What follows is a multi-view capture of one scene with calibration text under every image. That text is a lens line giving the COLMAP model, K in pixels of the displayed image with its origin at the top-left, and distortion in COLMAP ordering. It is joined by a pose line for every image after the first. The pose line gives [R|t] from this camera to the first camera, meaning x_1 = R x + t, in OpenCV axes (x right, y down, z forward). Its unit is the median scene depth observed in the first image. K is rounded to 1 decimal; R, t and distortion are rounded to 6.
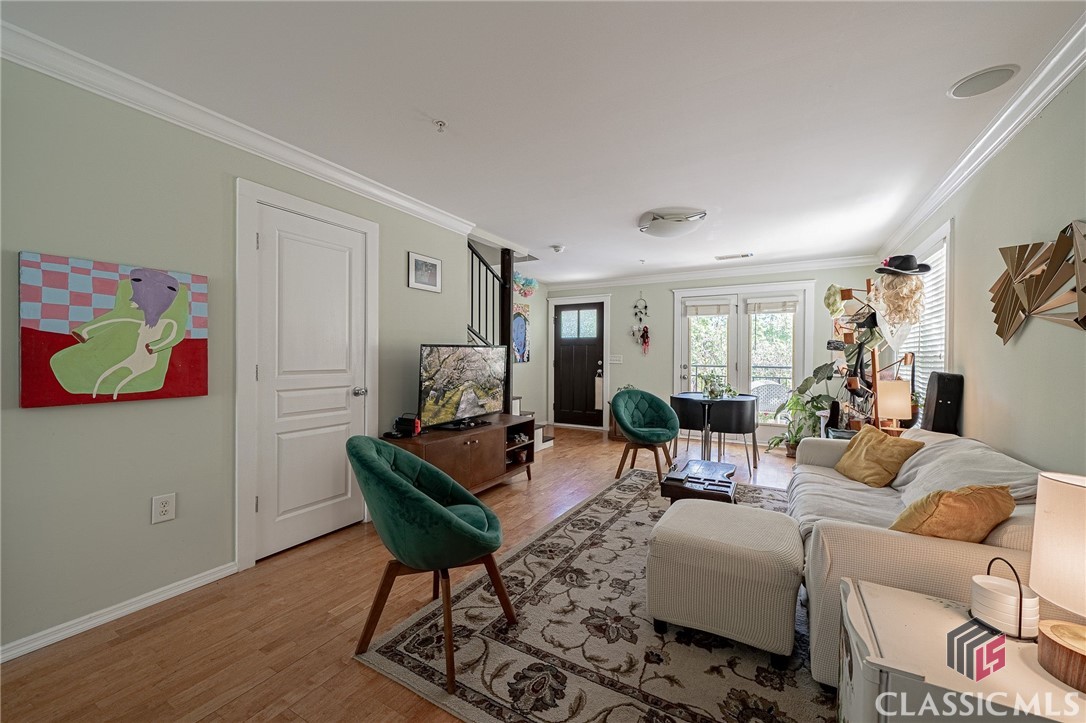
lens RADIAL K [[428.4, 0, 539.3], [0, 428.4, 357.6], [0, 0, 1]] dist [-0.006088, -0.000104]
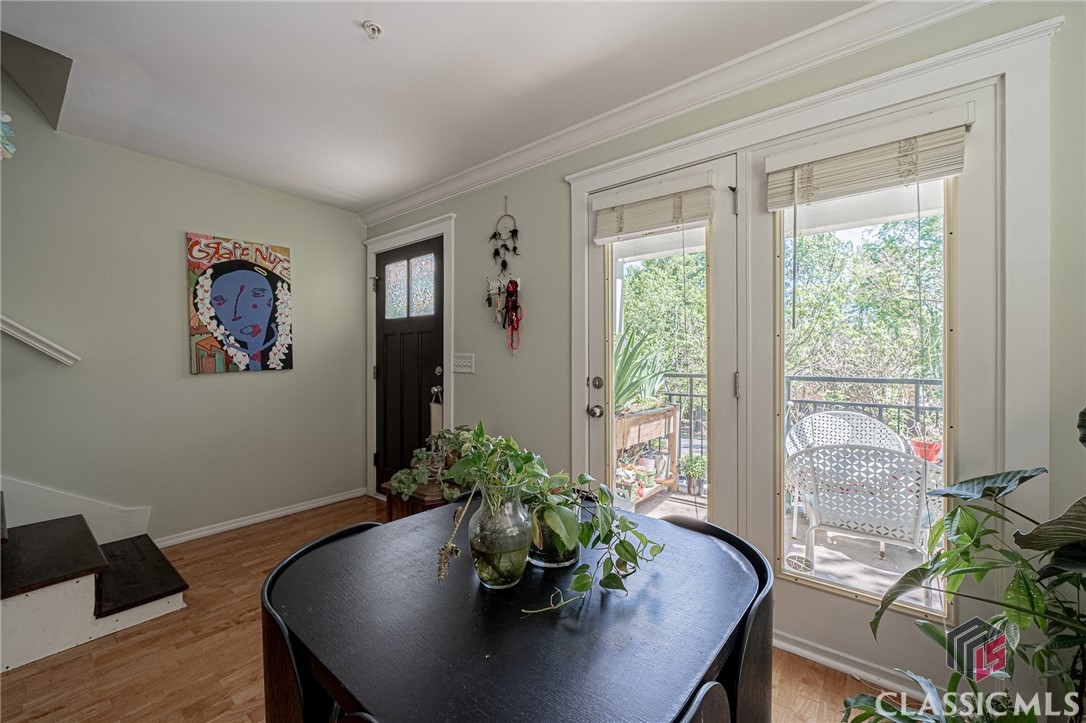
lens RADIAL K [[428.4, 0, 540.9], [0, 428.4, 362.1], [0, 0, 1]] dist [-0.006088, -0.000104]
pose [[0.991125, -0.006463, -0.132777, 0.314662], [0.007625, 0.999937, 0.008249, 0.000299], [0.132715, -0.009189, 0.991112, 0.582849]]
